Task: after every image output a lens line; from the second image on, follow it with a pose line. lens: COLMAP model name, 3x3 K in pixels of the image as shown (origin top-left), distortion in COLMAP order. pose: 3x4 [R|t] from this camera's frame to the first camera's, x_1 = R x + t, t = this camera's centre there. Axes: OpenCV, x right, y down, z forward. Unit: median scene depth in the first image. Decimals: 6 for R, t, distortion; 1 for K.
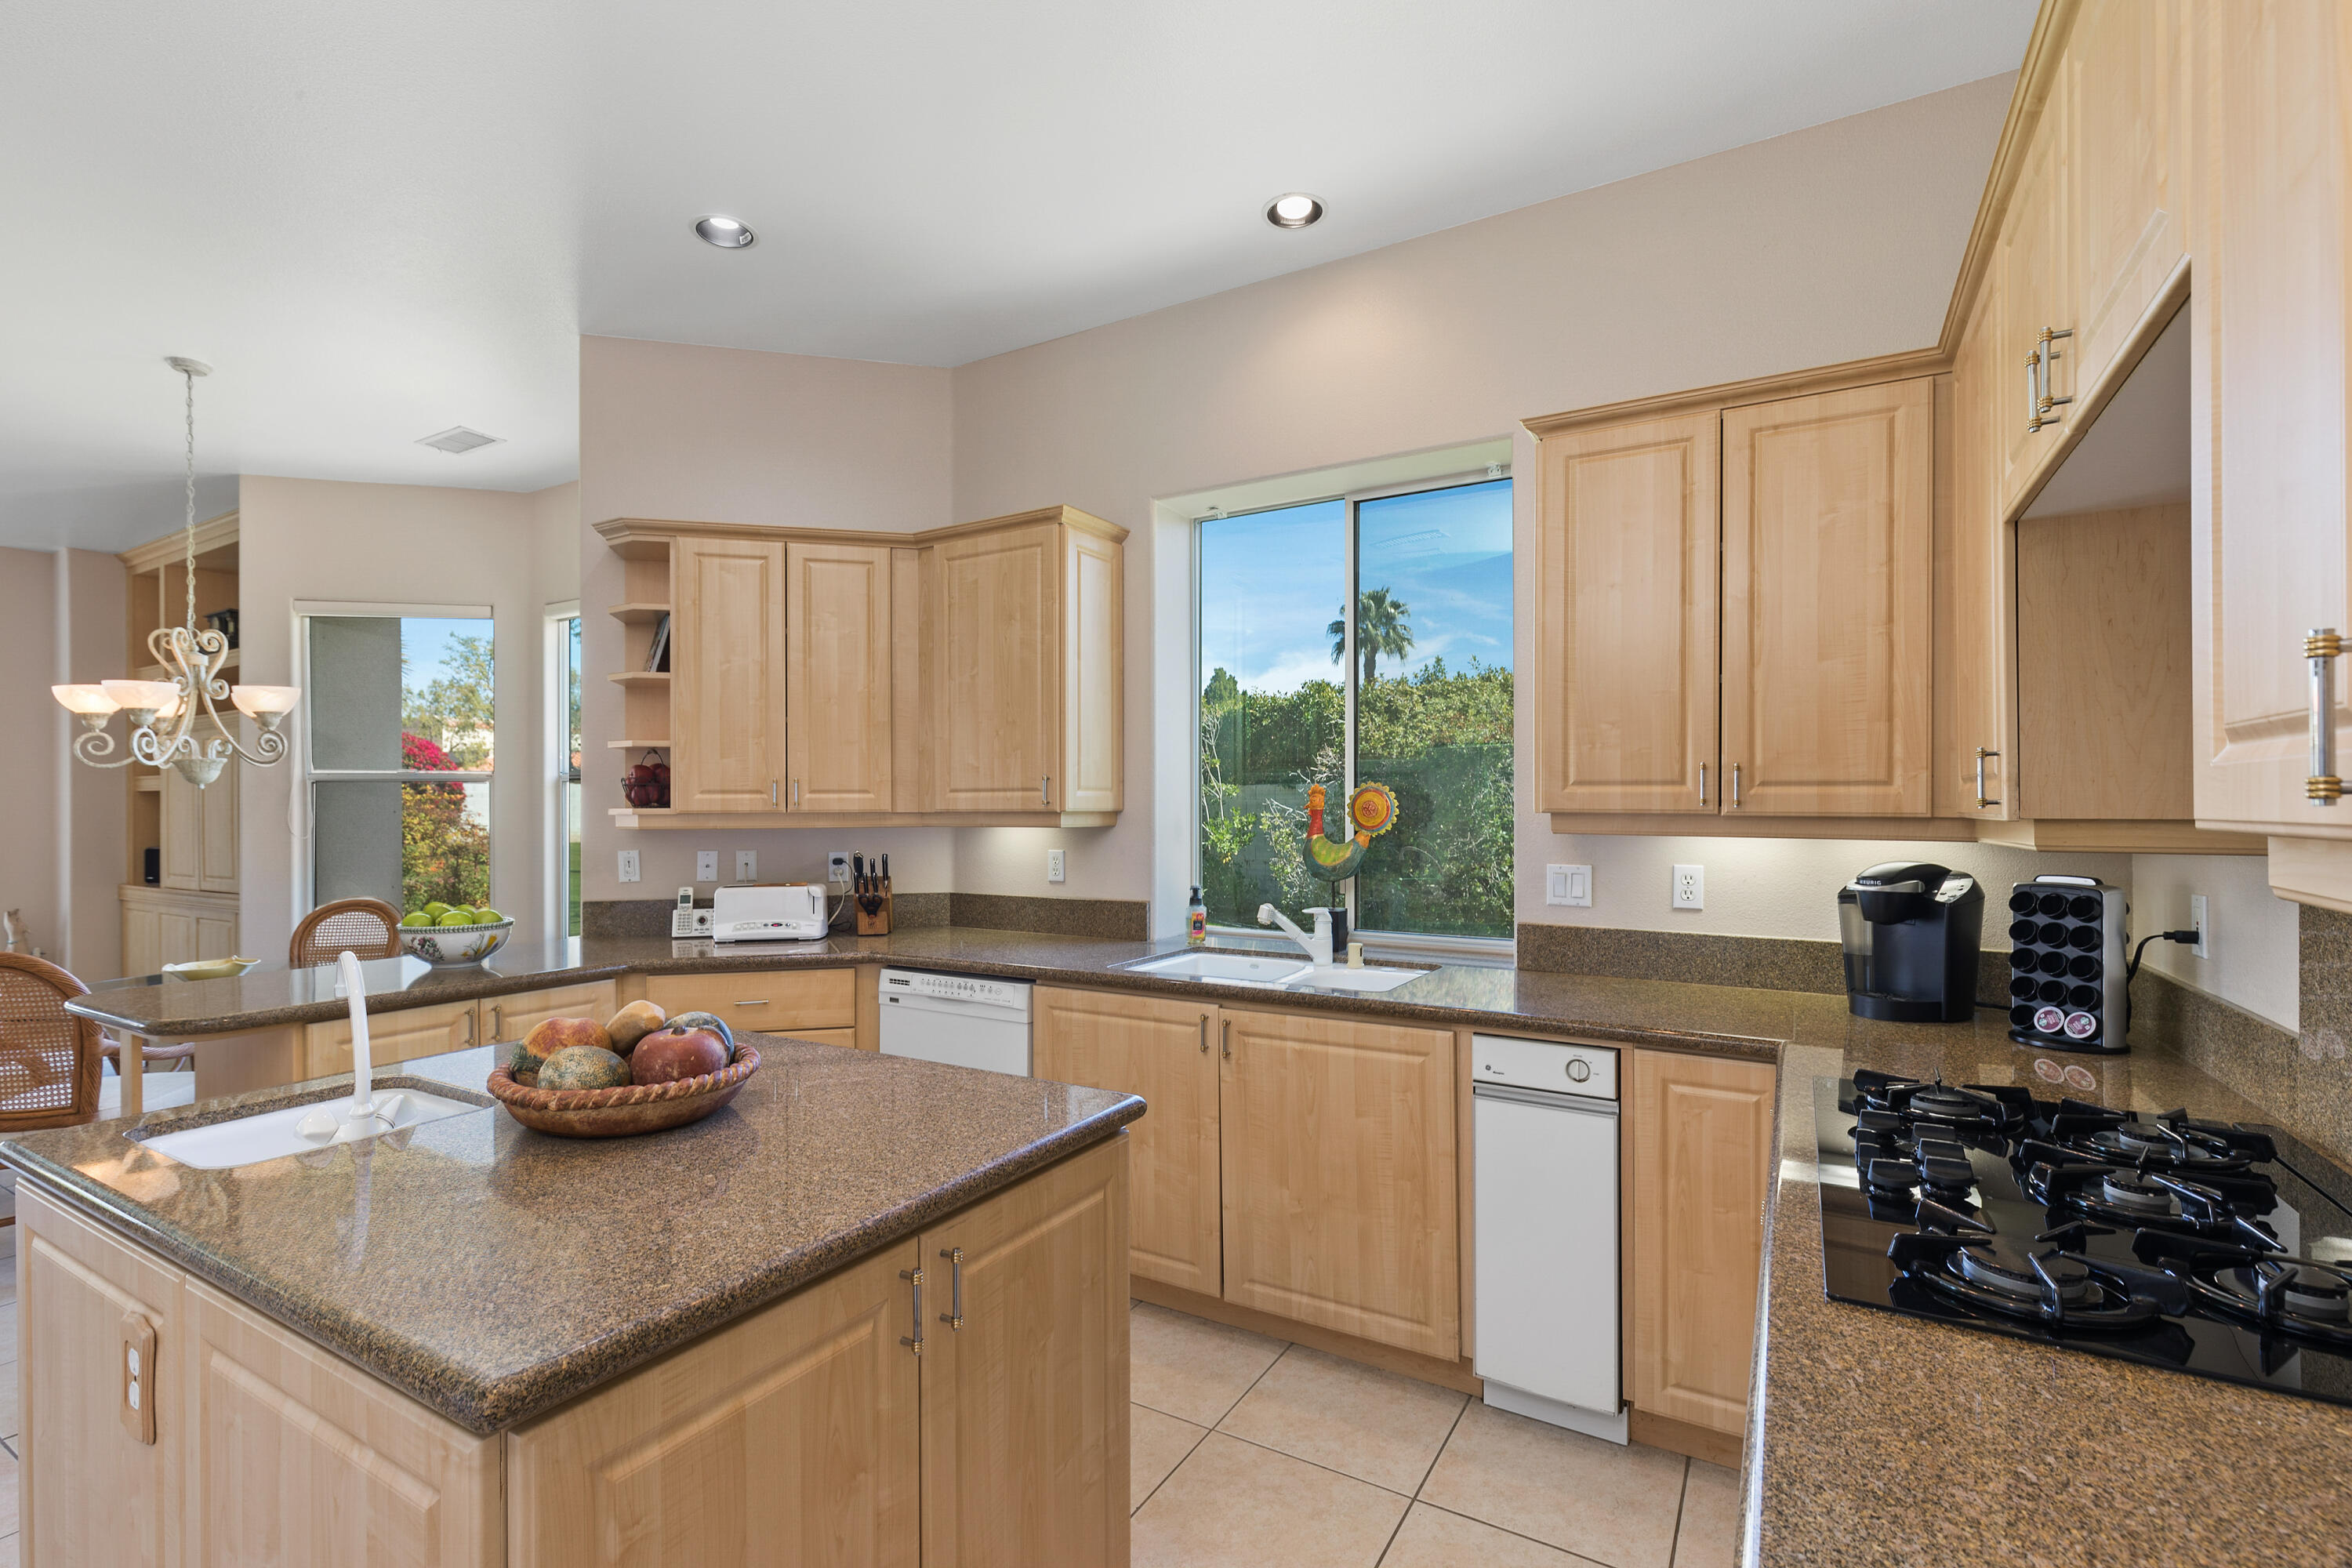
lens RADIAL K [[1070.0, 0, 1176.8], [0, 1070.0, 794.6], [0, 0, 1]] dist [0.012723, 0.000703]
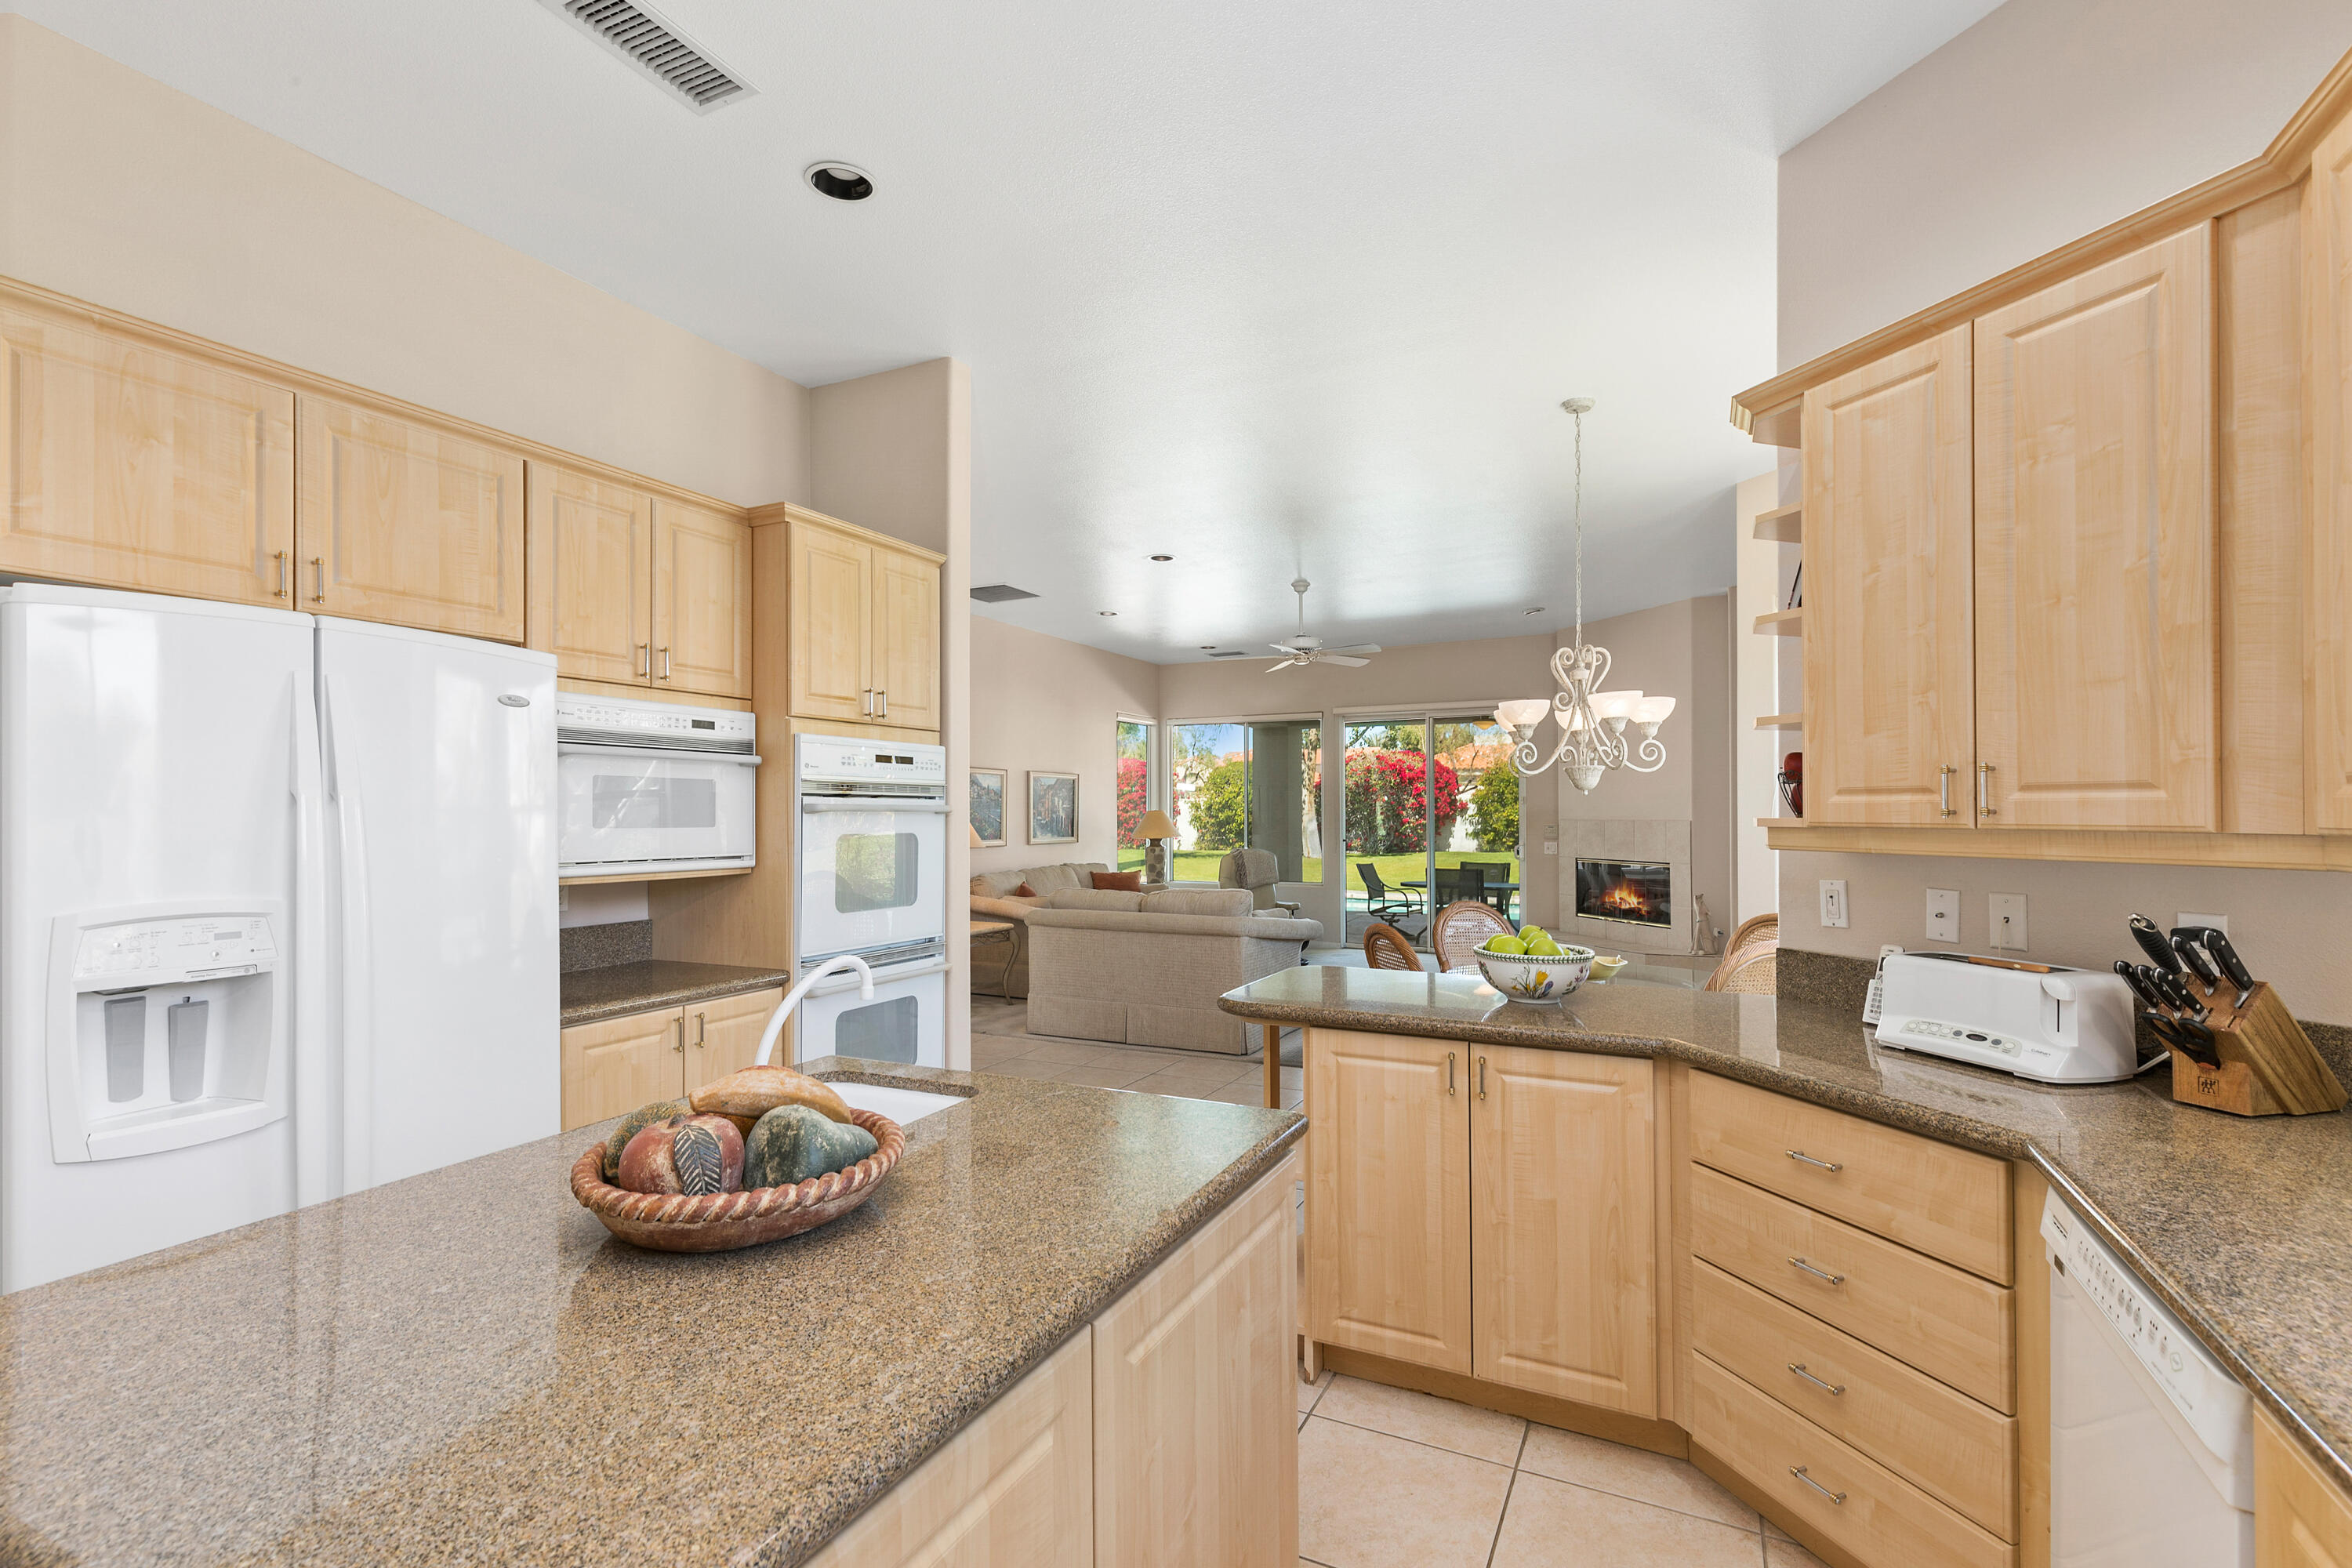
lens RADIAL K [[1070.0, 0, 1171.6], [0, 1070.0, 804.5], [0, 0, 1]] dist [0.012723, 0.000703]
pose [[0.073911, -0.002595, -0.997261, 0.135707], [0.012346, 0.999922, -0.001687, 0.000811], [0.997188, -0.012187, 0.073938, 0.557209]]
